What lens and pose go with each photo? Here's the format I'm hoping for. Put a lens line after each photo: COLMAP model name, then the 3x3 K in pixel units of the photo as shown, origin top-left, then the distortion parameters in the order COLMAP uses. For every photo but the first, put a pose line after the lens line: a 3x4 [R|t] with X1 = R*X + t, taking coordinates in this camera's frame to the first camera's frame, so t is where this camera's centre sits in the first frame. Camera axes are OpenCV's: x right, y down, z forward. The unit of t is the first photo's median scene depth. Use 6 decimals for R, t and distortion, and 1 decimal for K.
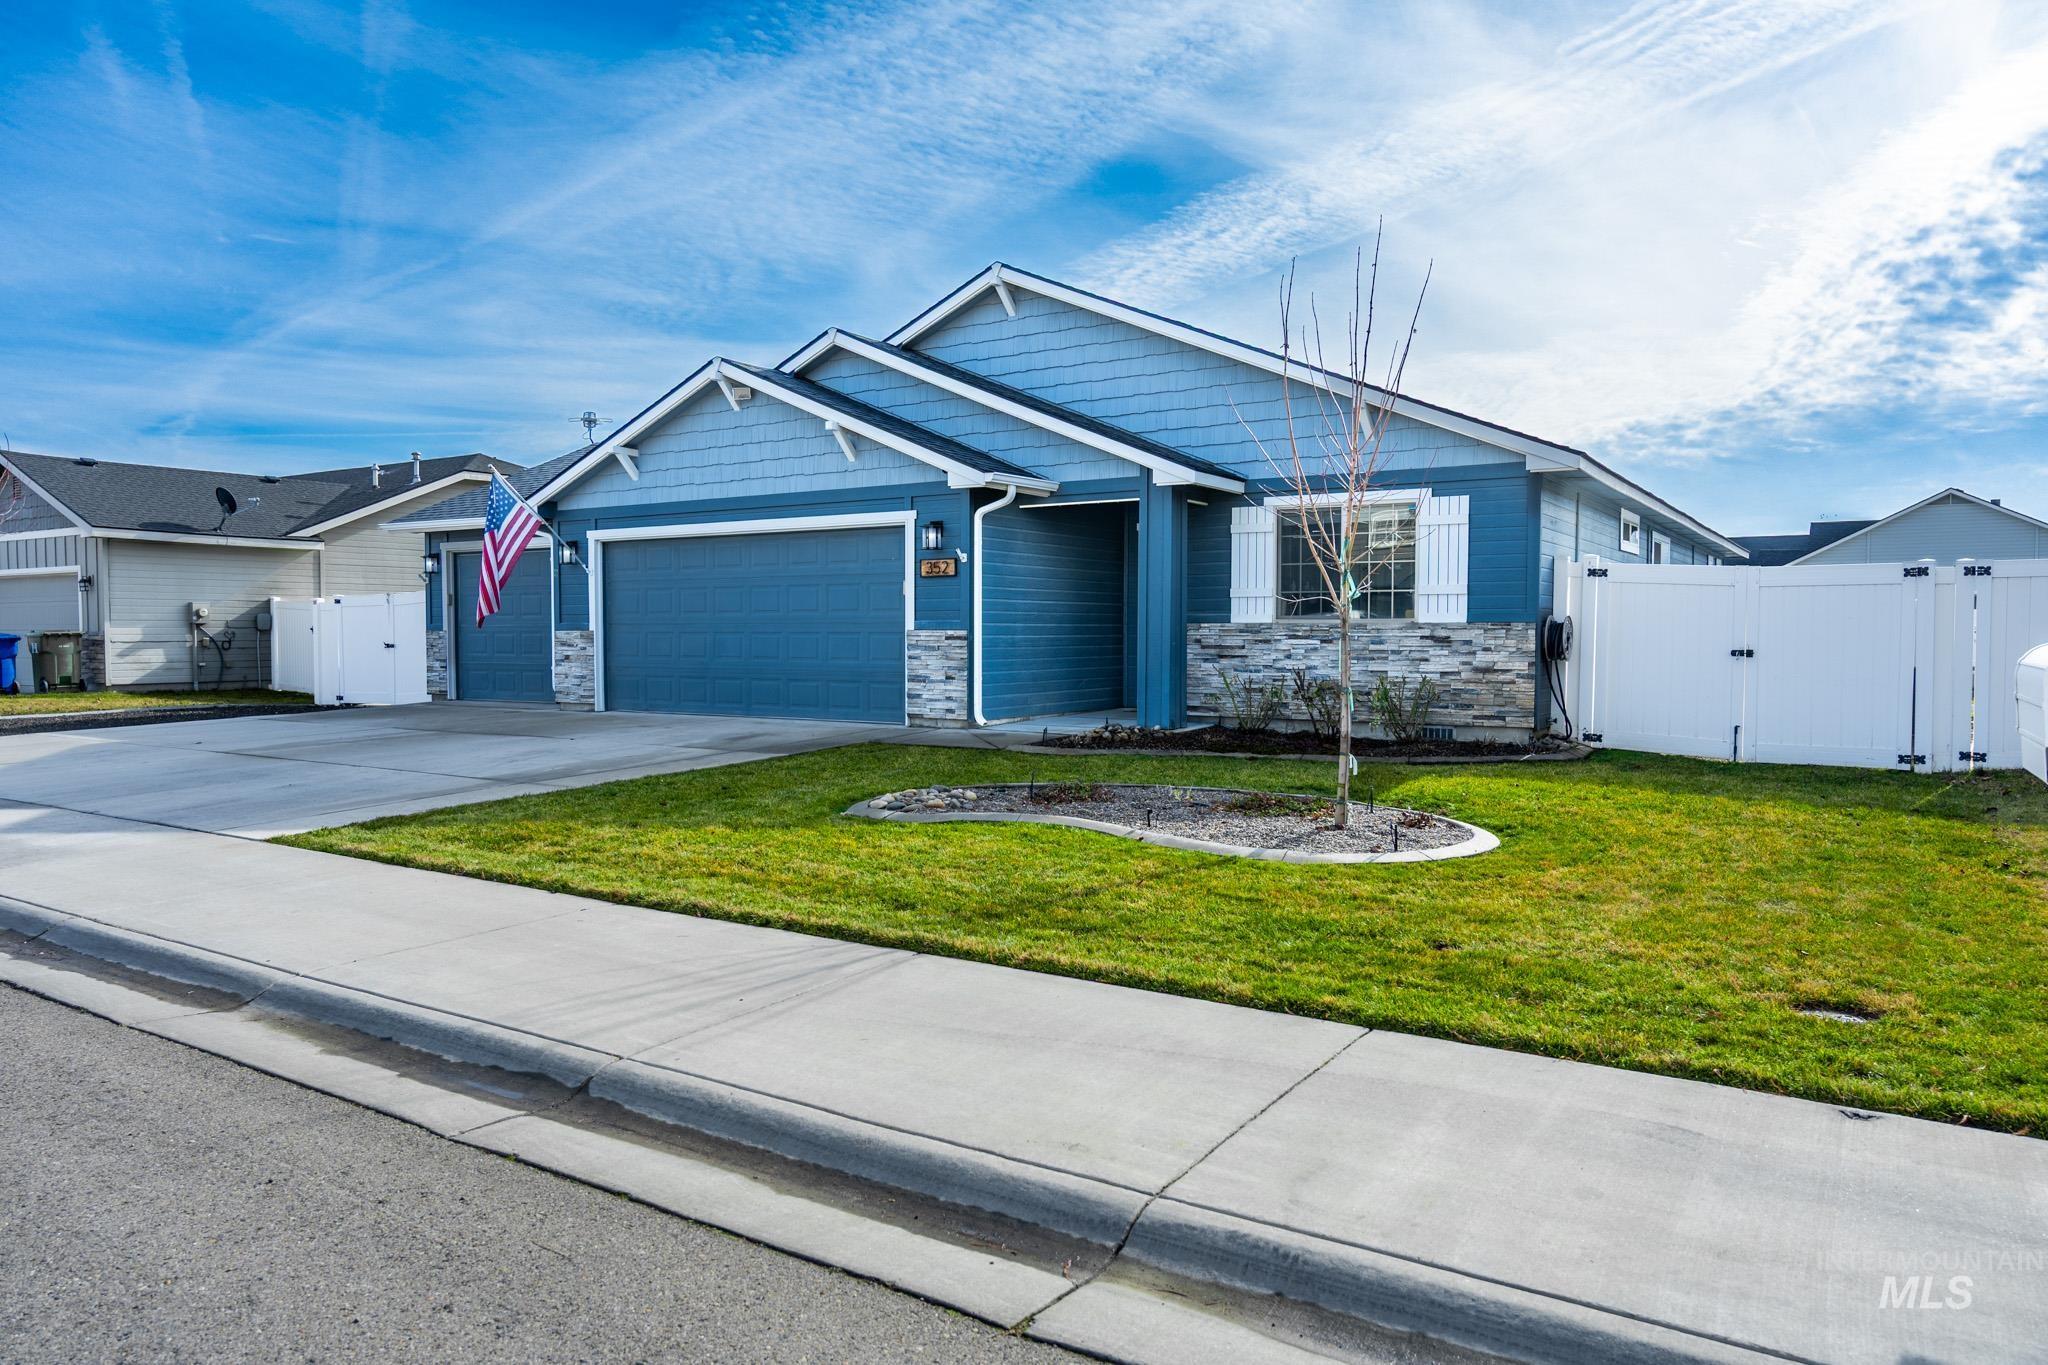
lens RADIAL K [[1369.5, 0, 1031.1], [0, 1369.5, 704.1], [0, 0, 1]] dist [-0.022080, 0.001770]
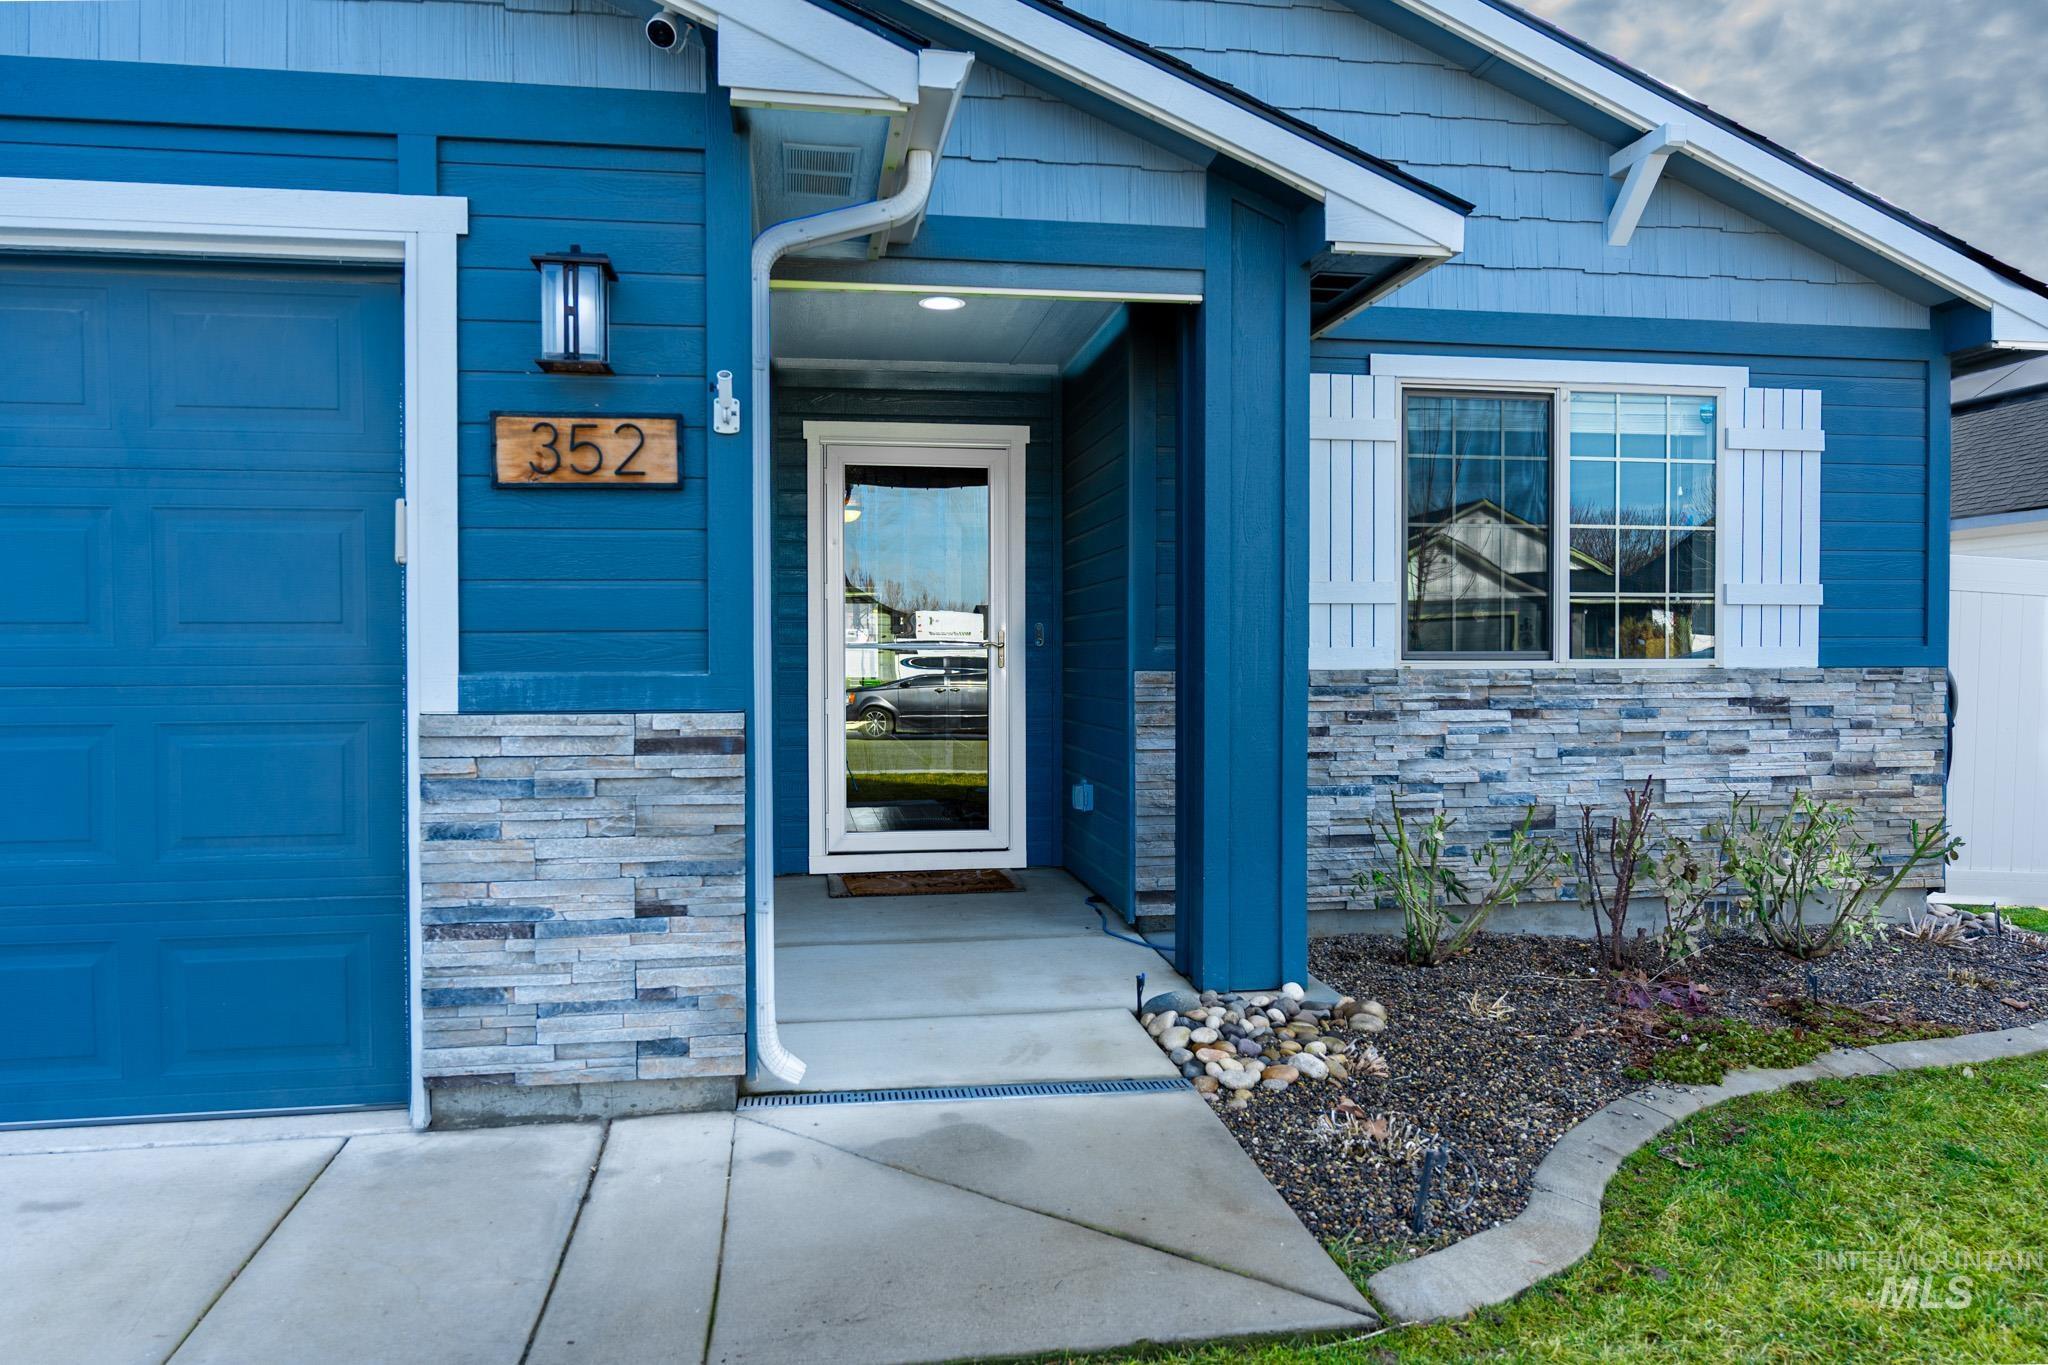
lens RADIAL K [[1369.5, 0, 1016.0], [0, 1369.5, 677.8], [0, 0, 1]] dist [-0.022080, 0.001770]
pose [[0.744095, -0.013884, 0.667929, -0.185012], [0.038437, 0.999018, -0.022054, -0.056189], [-0.666967, 0.042083, 0.743898, 0.836108]]
